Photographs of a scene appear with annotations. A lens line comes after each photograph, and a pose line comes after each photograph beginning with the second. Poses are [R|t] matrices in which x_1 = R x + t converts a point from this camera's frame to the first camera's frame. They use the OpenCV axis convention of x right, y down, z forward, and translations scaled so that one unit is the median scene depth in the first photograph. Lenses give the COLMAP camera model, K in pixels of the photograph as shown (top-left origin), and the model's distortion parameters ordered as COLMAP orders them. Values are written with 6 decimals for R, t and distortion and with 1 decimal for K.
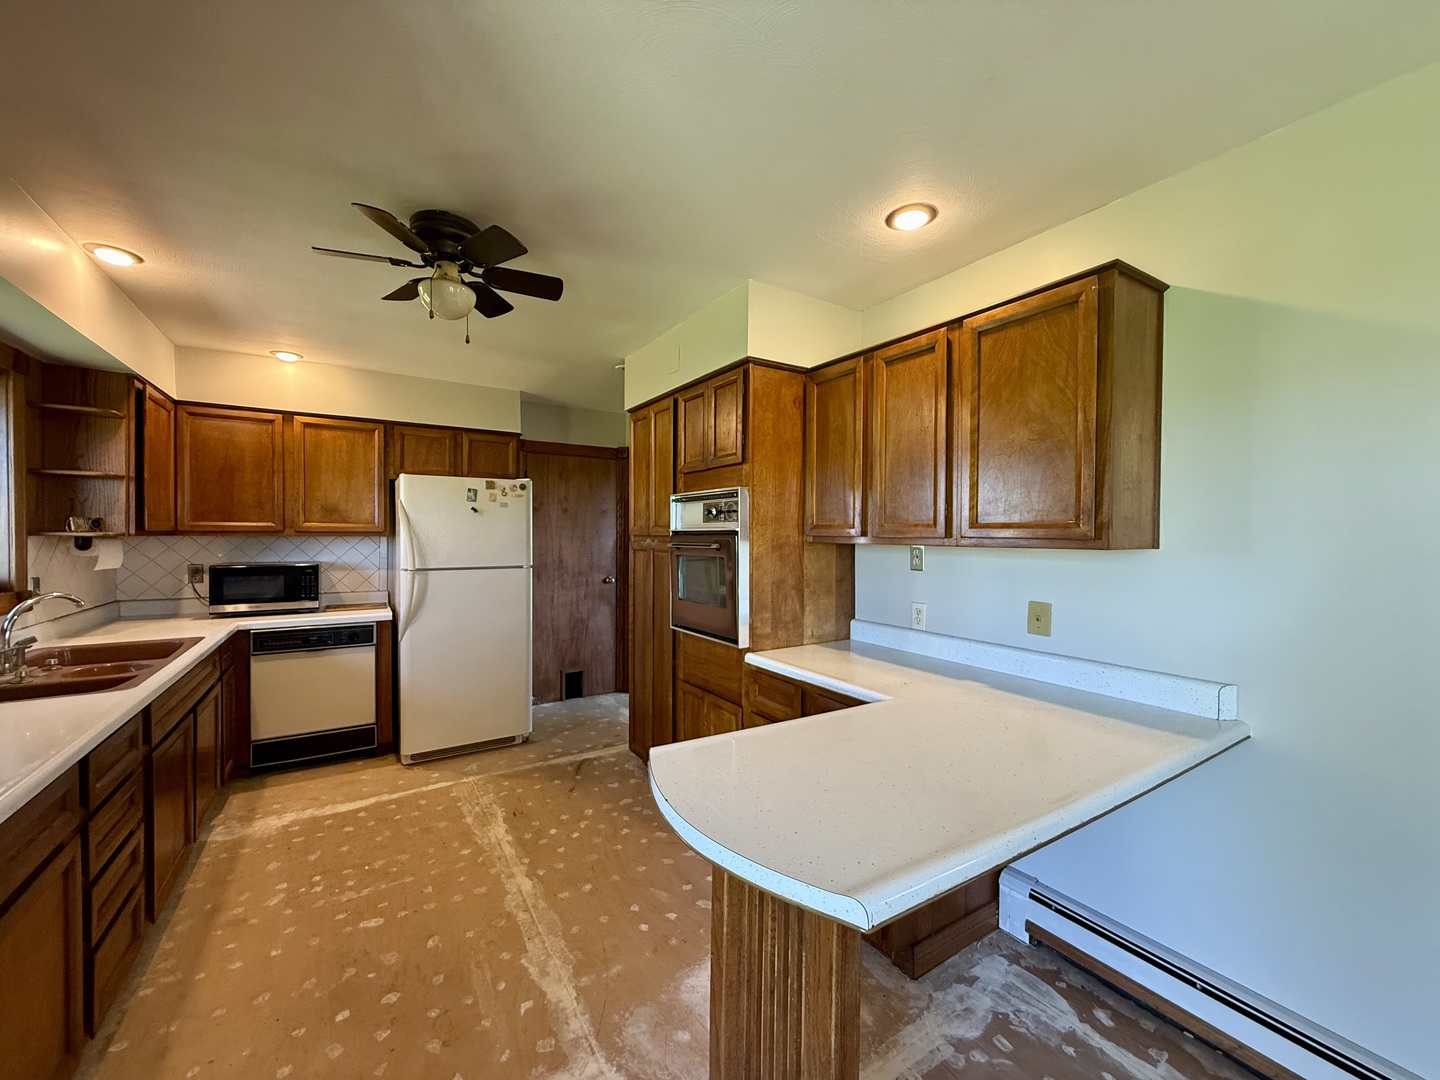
lens RADIAL K [[582.7, 0, 711.7], [0, 582.7, 539.9], [0, 0, 1]] dist [-0.002987, -0.000035]
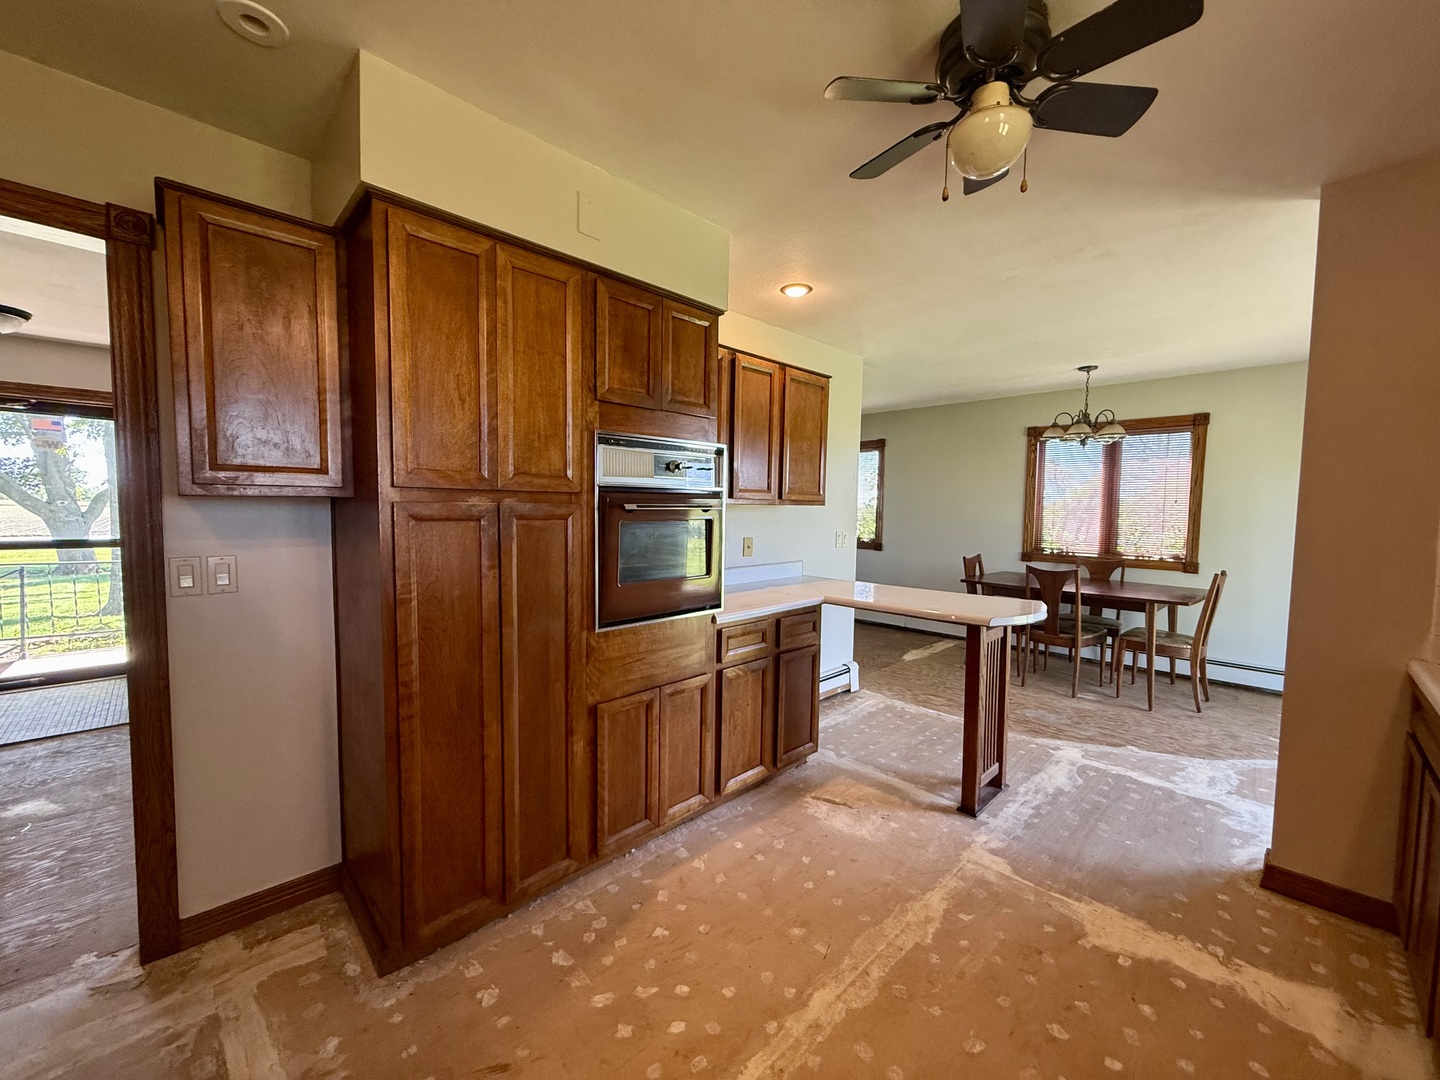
lens RADIAL K [[582.7, 0, 719.2], [0, 582.7, 541.2], [0, 0, 1]] dist [-0.002987, -0.000035]
pose [[-0.240375, -0.067585, 0.968324, -1.050271], [-0.003692, 0.997630, 0.068714, 0.000799], [-0.970673, 0.012942, -0.240055, 1.452431]]
